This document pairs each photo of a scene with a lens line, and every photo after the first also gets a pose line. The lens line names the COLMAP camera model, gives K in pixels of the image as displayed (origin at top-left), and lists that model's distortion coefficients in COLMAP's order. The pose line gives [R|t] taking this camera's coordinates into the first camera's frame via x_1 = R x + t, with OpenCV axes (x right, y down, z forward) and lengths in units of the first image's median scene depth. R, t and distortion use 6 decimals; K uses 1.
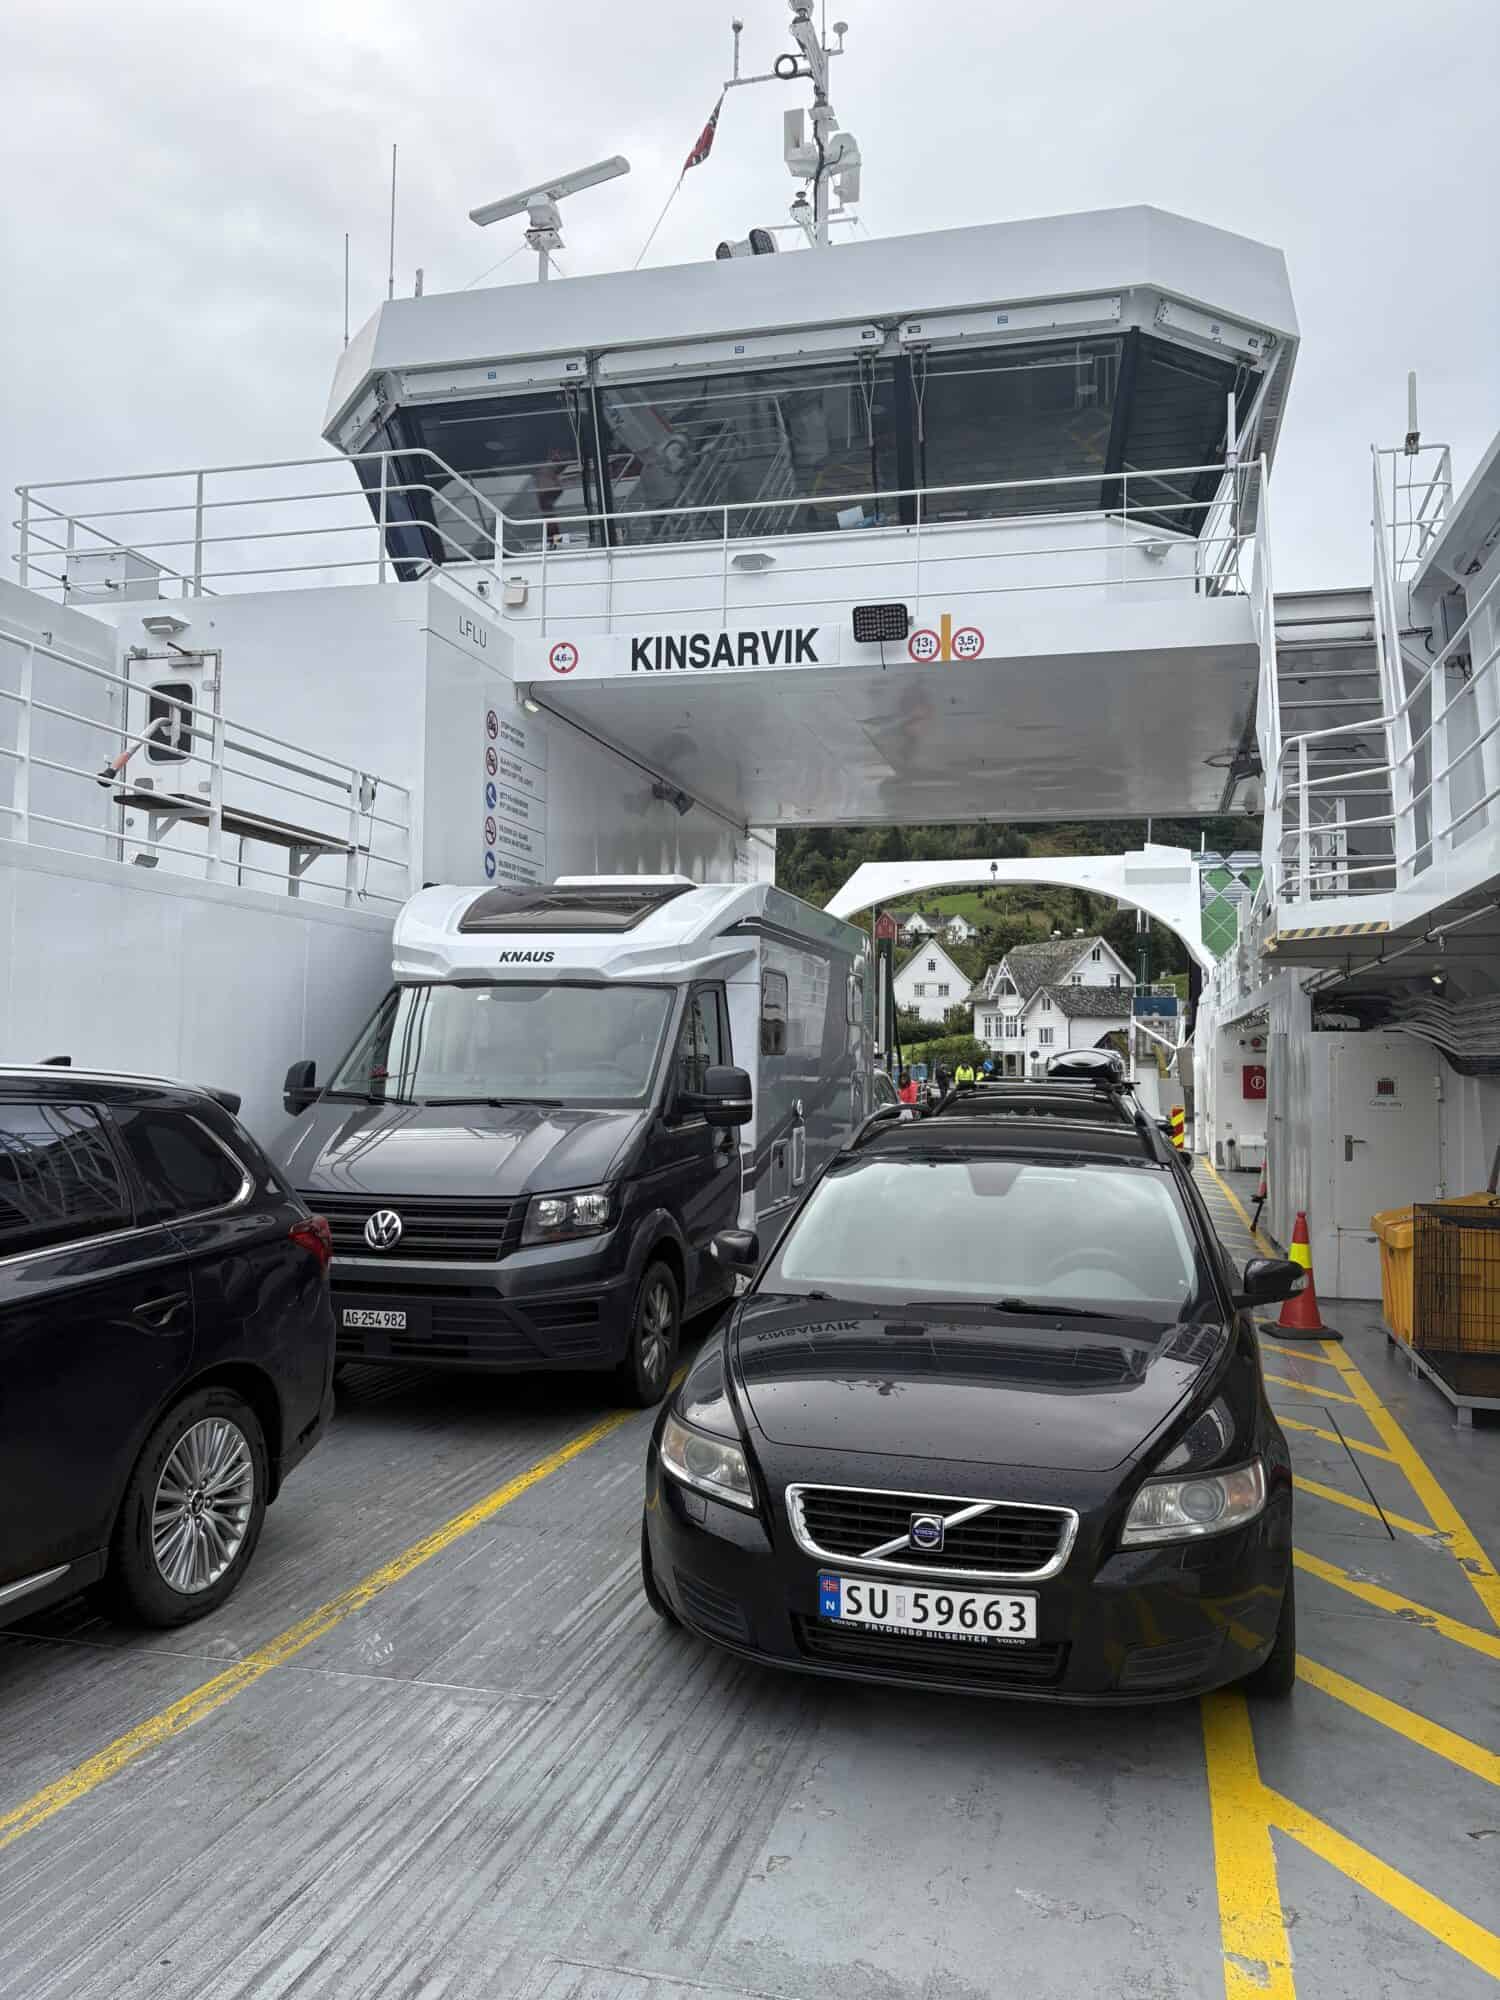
lens RADIAL K [[1518.5, 0, 749.7], [0, 1518.5, 998.8], [0, 0, 1]] dist [0.001084, 0.000033]
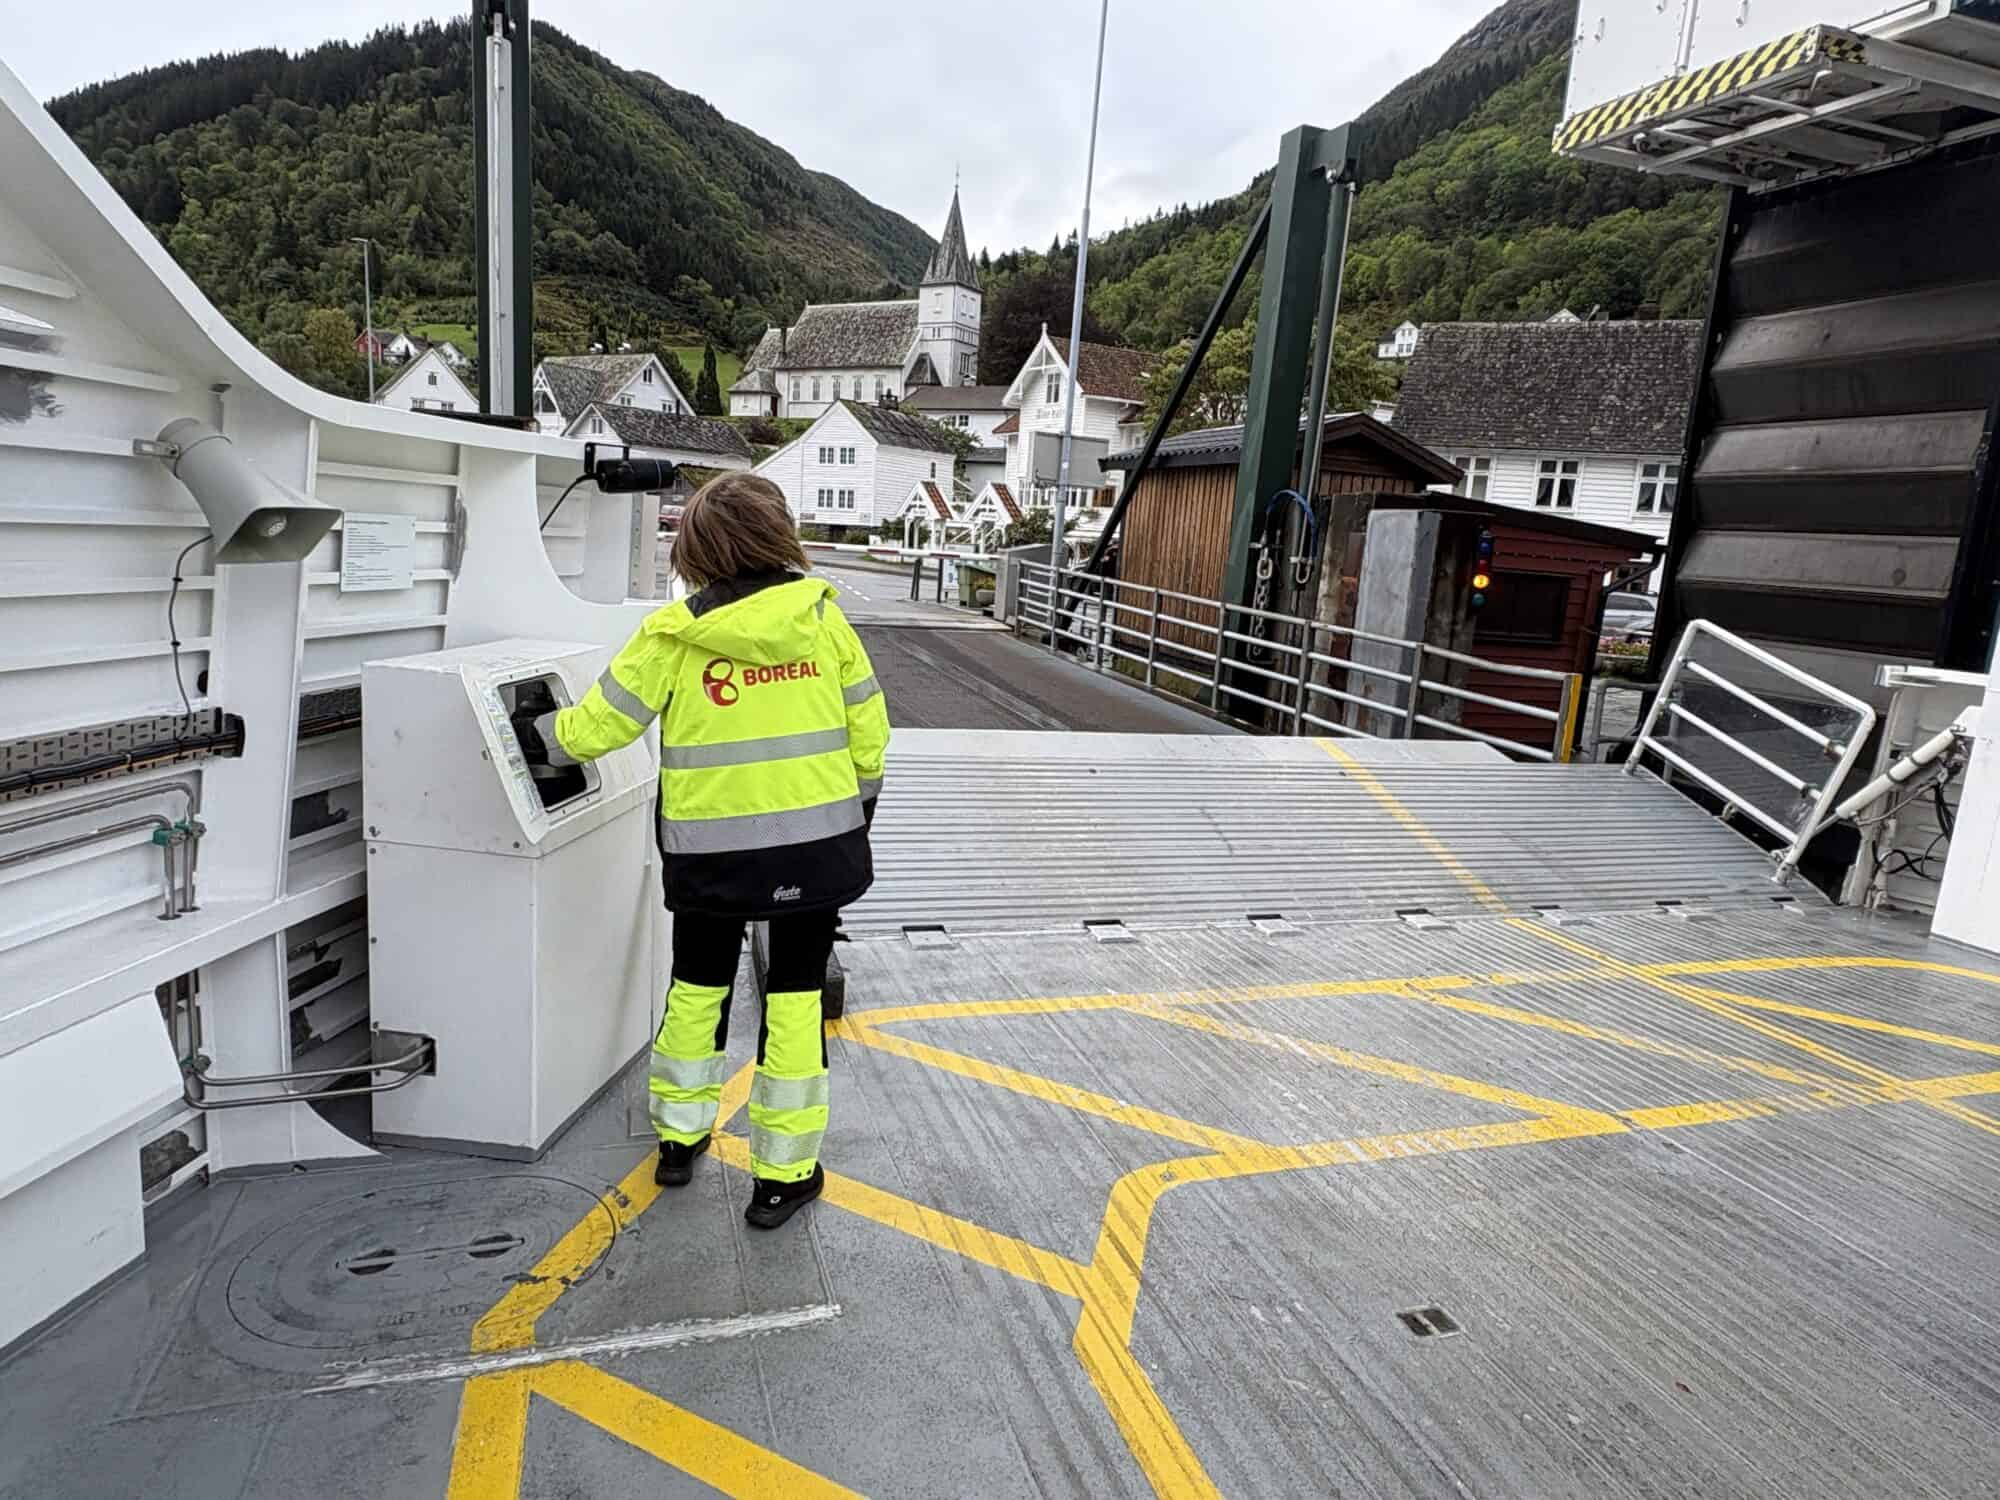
lens RADIAL K [[1208.2, 0, 995.7], [0, 1208.2, 757.0], [0, 0, 1]] dist [-0.004616, -0.000393]
pose [[0.845973, -0.054823, 0.530400, 0.015167], [-0.077229, 0.971615, 0.223606, 0.013550], [-0.527603, -0.230127, 0.817726, 0.262626]]
